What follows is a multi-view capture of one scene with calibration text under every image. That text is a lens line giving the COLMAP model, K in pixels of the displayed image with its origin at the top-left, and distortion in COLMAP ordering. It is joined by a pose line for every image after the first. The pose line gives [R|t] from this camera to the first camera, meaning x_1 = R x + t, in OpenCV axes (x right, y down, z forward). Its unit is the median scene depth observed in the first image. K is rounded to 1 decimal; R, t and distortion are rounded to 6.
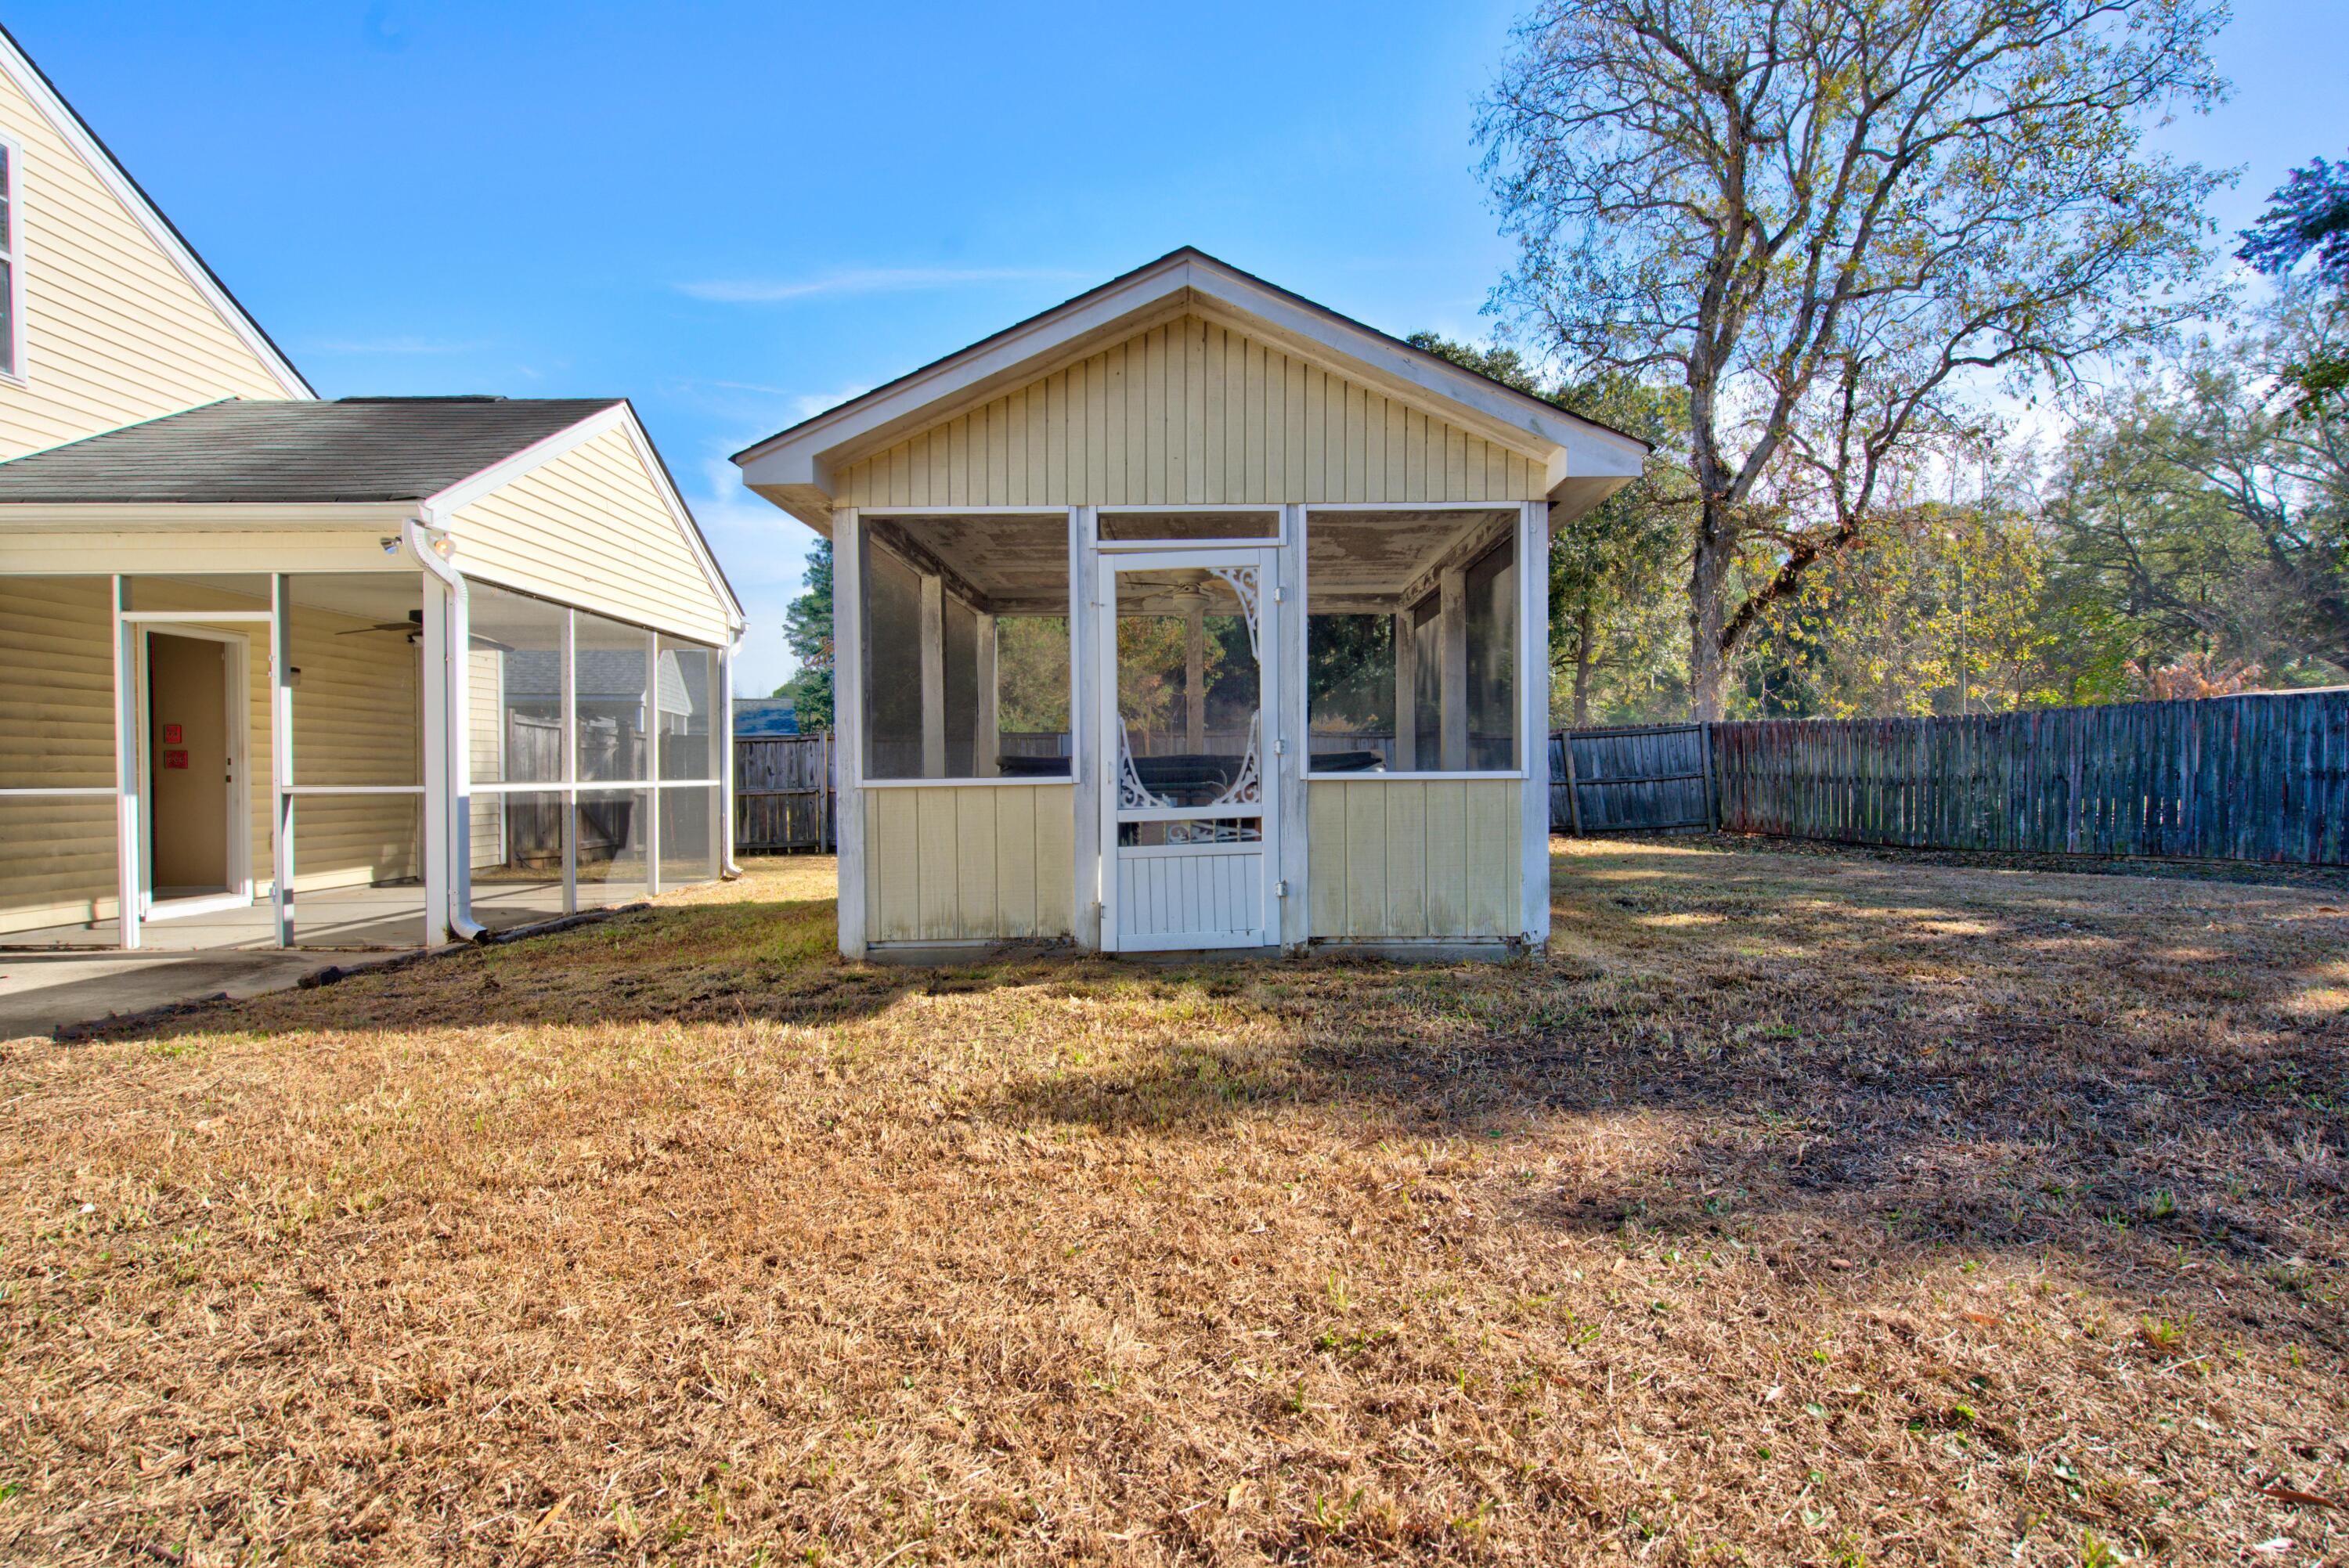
lens RADIAL K [[1070.3, 0, 1176.8], [0, 1070.3, 782.4], [0, 0, 1]] dist [0.003305, -0.000896]
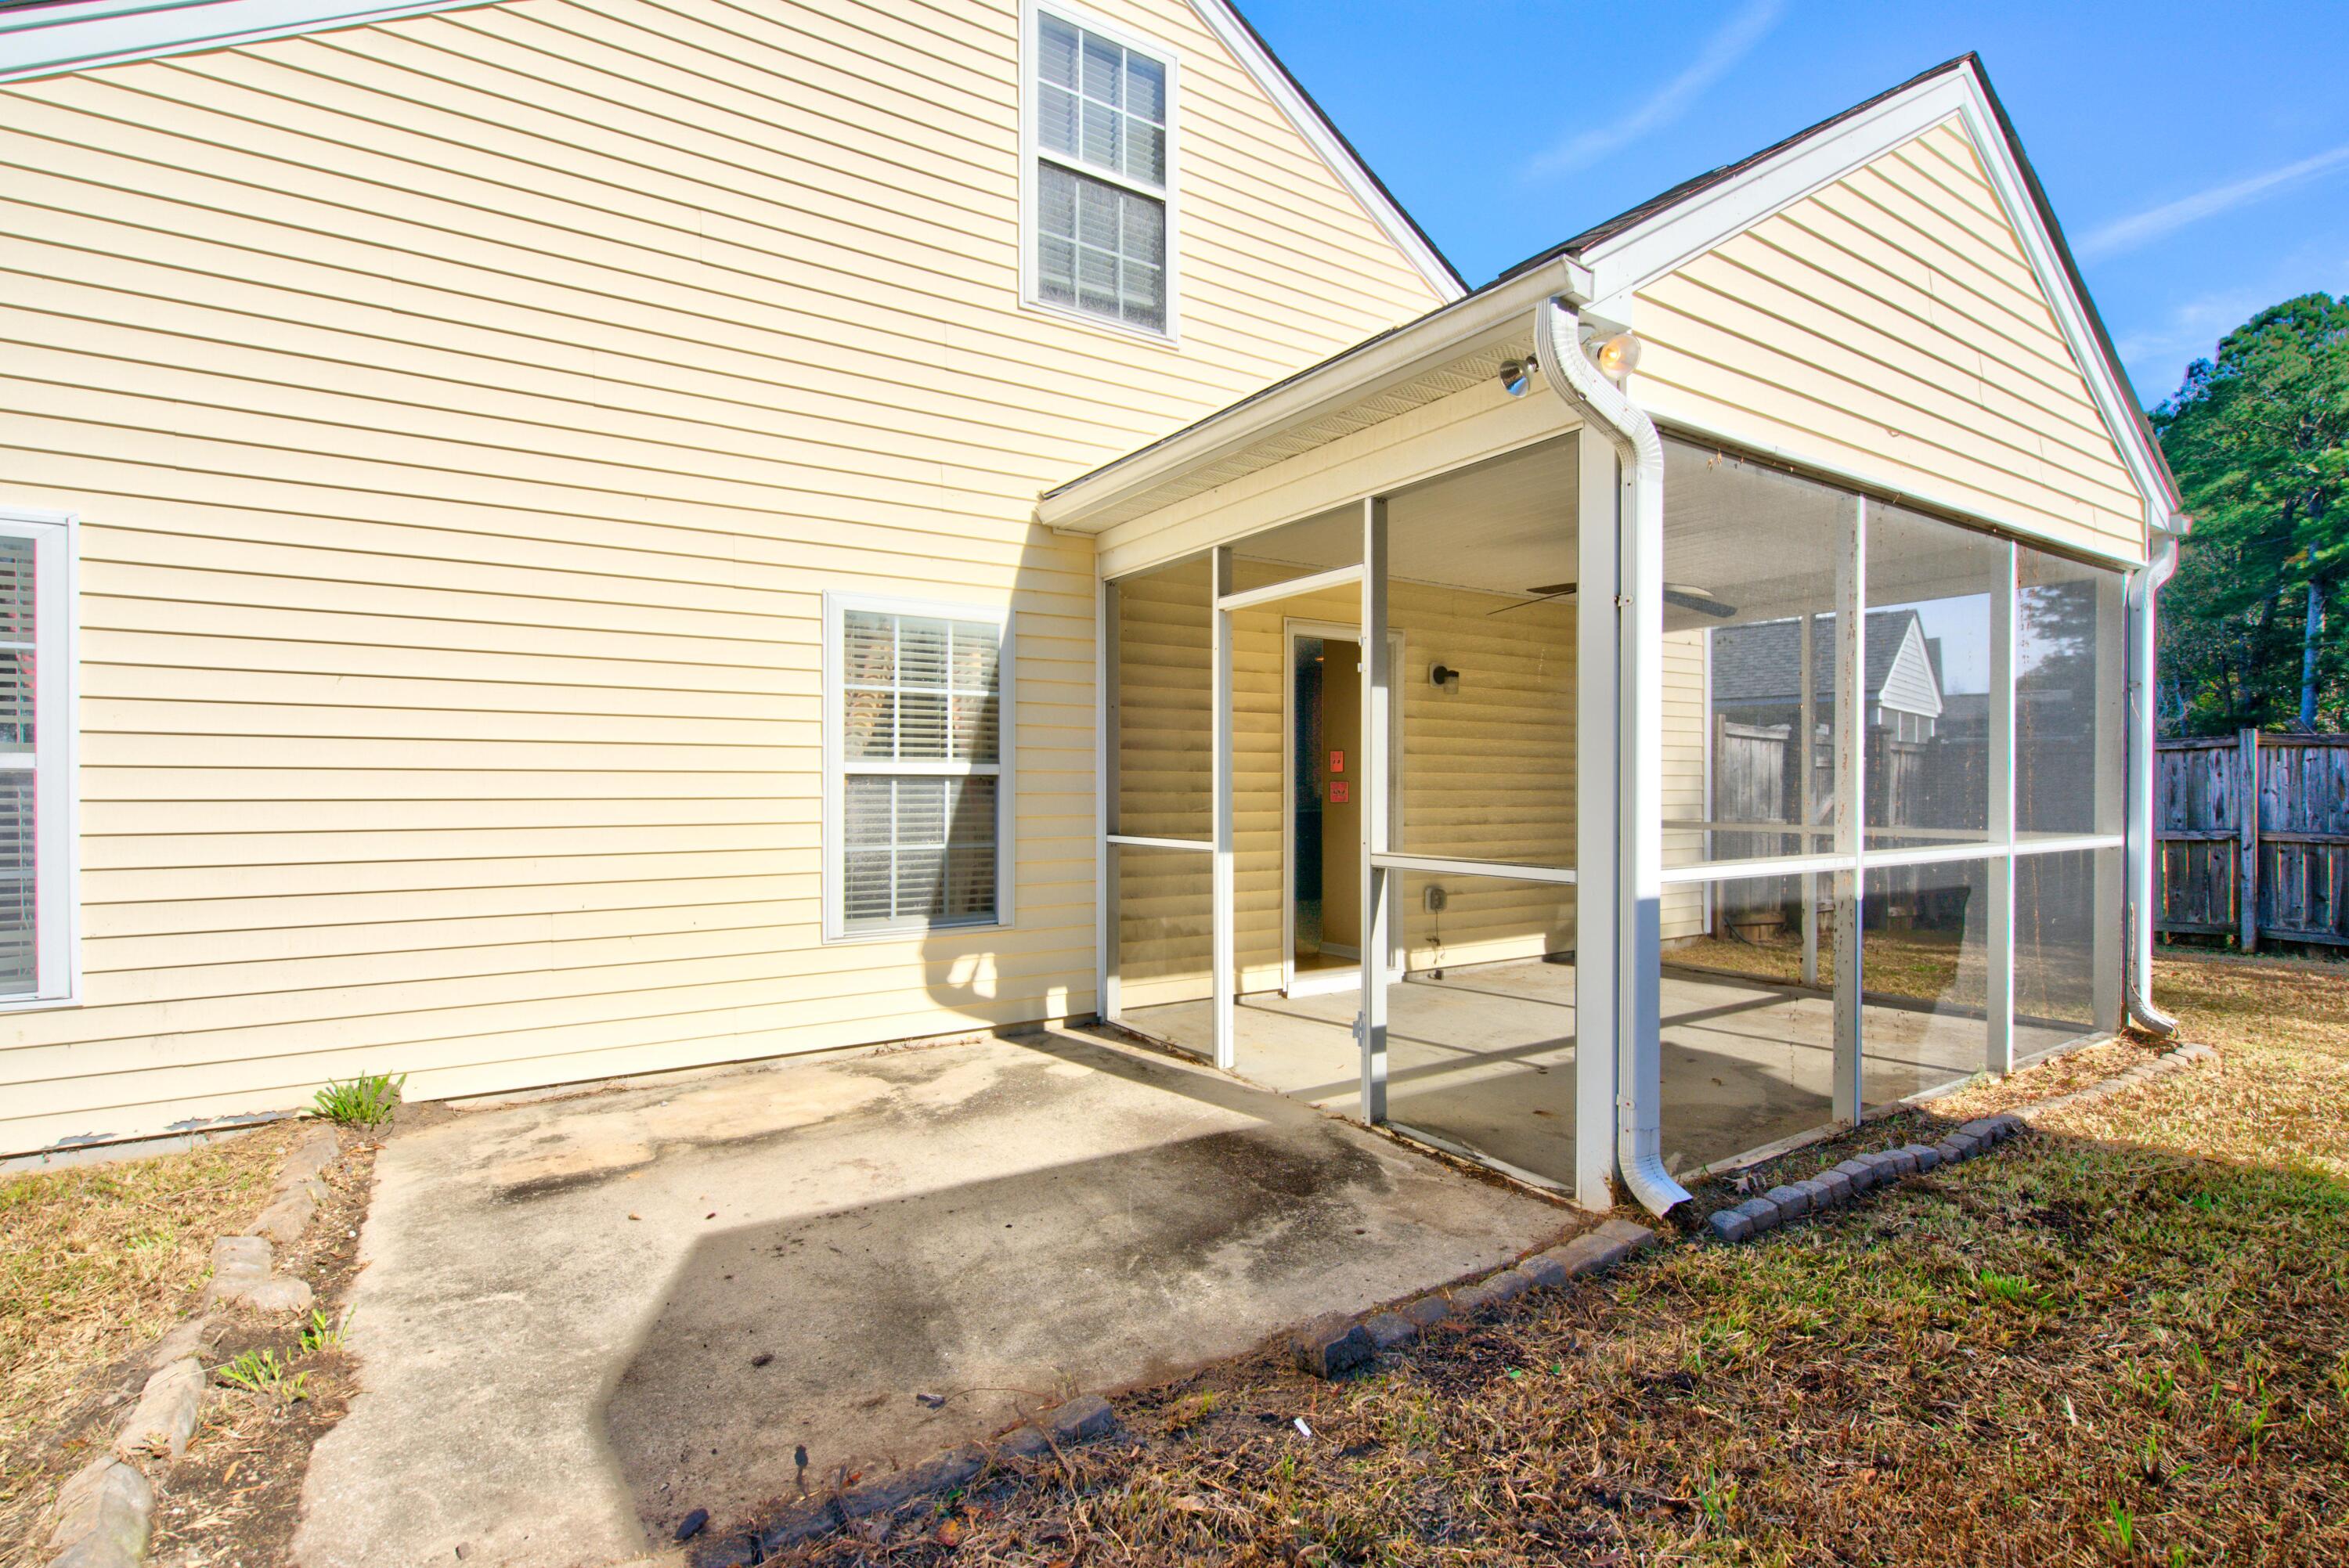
lens RADIAL K [[1070.3, 0, 1175.4], [0, 1070.3, 788.8], [0, 0, 1]] dist [0.003305, -0.000896]
pose [[0.530342, 0.008267, -0.847744, -0.329371], [-0.011500, 0.999931, 0.002557, -0.027713], [0.847706, 0.008393, 0.530400, 0.500910]]
